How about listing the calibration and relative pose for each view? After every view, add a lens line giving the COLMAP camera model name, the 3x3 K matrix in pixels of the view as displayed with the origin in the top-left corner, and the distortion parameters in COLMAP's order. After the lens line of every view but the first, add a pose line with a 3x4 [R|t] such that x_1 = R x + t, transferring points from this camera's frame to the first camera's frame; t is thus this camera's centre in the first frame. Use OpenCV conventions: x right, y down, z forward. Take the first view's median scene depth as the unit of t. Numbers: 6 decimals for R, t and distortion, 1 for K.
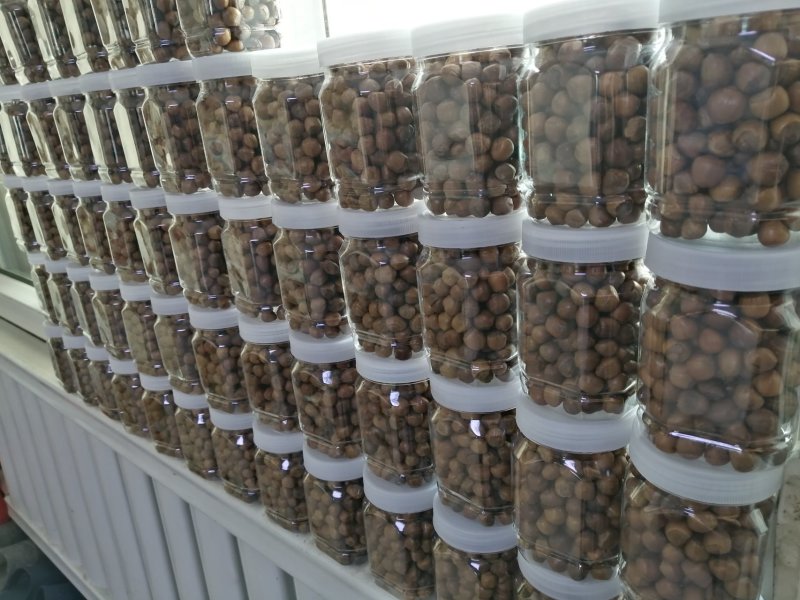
lens RADIAL K [[623.1, 0, 400.0], [0, 623.1, 298.5], [0, 0, 1]] dist [-0.011441, 0.009551]
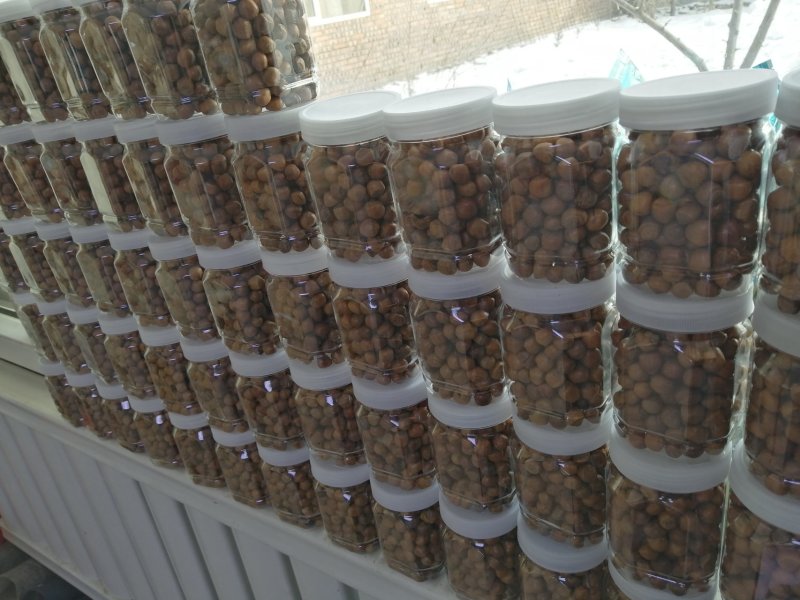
lens RADIAL K [[623.1, 0, 400.5], [0, 623.1, 301.8], [0, 0, 1]] dist [-0.011441, 0.009551]
pose [[0.989284, -0.116853, 0.087533, -0.181581], [0.107784, 0.988926, 0.102021, -0.171666], [-0.098485, -0.091493, 0.990924, 0.004326]]
